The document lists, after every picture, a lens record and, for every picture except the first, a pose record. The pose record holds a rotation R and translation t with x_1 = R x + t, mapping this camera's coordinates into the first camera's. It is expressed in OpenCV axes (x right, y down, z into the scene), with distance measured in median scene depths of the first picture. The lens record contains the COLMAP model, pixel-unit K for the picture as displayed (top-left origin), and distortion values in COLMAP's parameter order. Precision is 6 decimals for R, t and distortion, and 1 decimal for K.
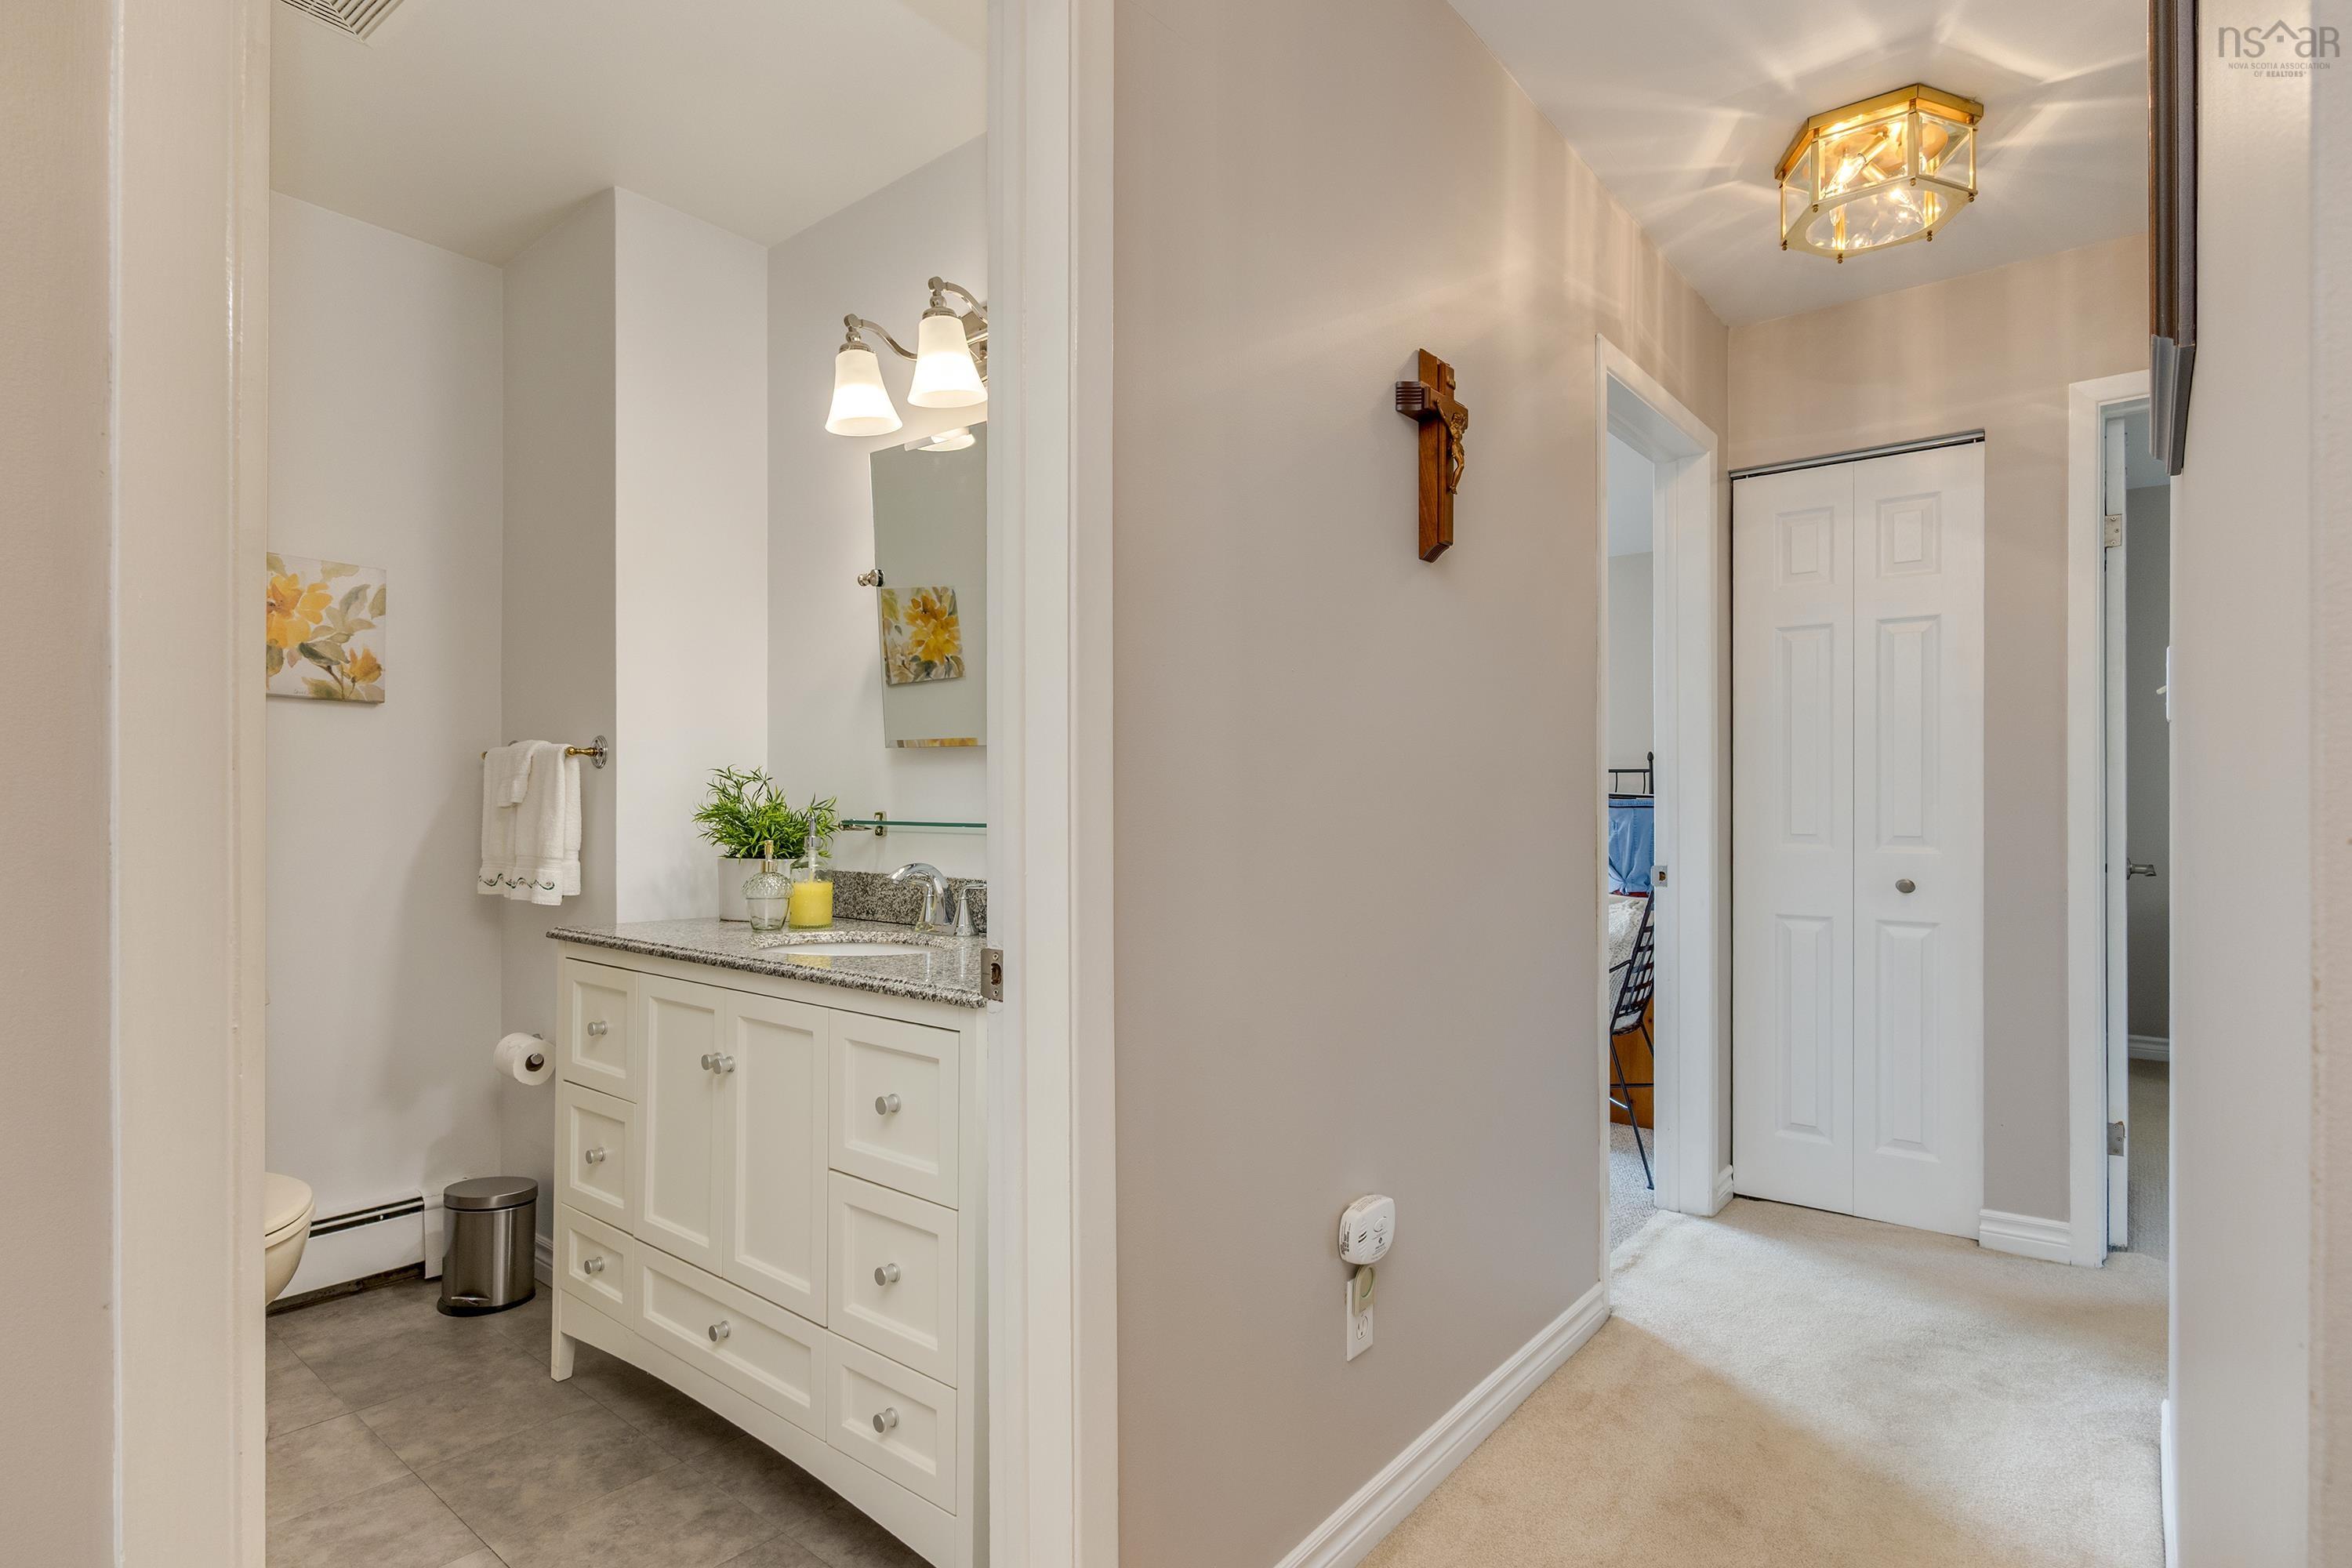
lens RADIAL K [[1188.1, 0, 1184.5], [0, 1188.1, 788.4], [0, 0, 1]] dist [-0.004384, 0.013330]
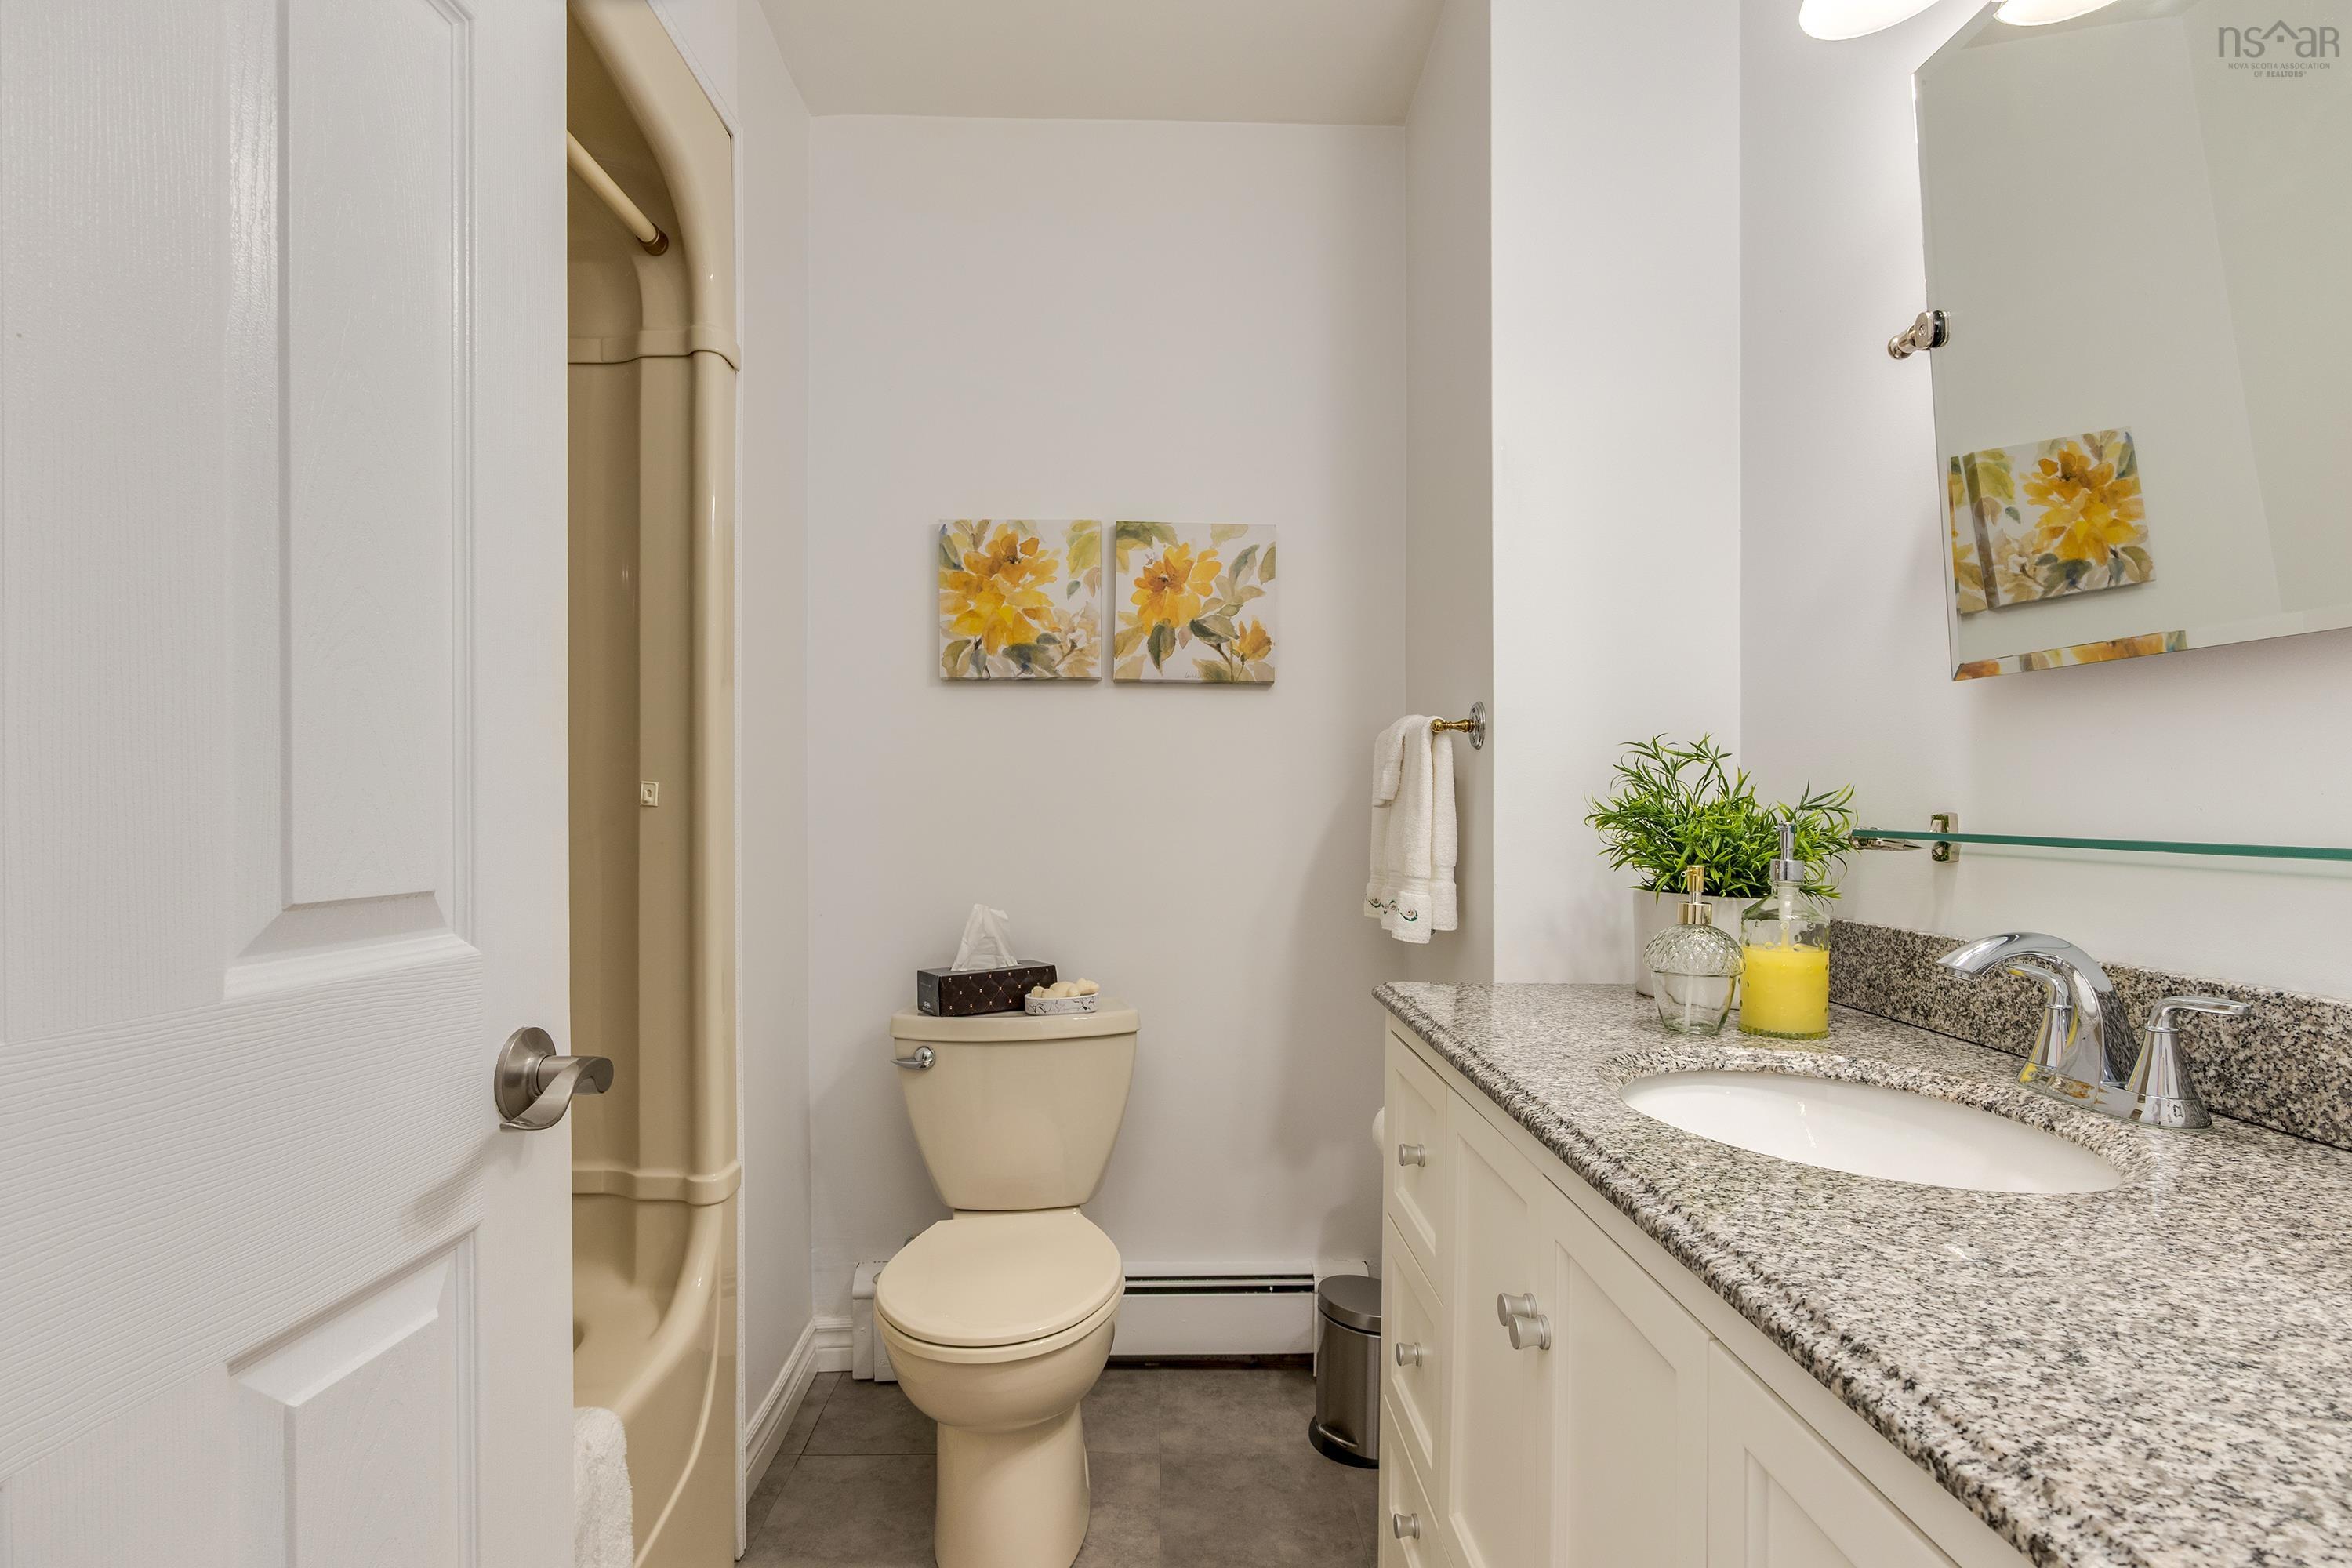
lens RADIAL K [[1160.2, 0, 1171.2], [0, 1160.2, 819.4], [0, 0, 1]] dist [-0.001121, 0.000439]
pose [[0.637678, 0.007890, -0.770262, -0.087218], [0.010012, 0.999778, 0.018530, 0.009751], [0.770238, -0.019528, 0.637458, 0.437268]]
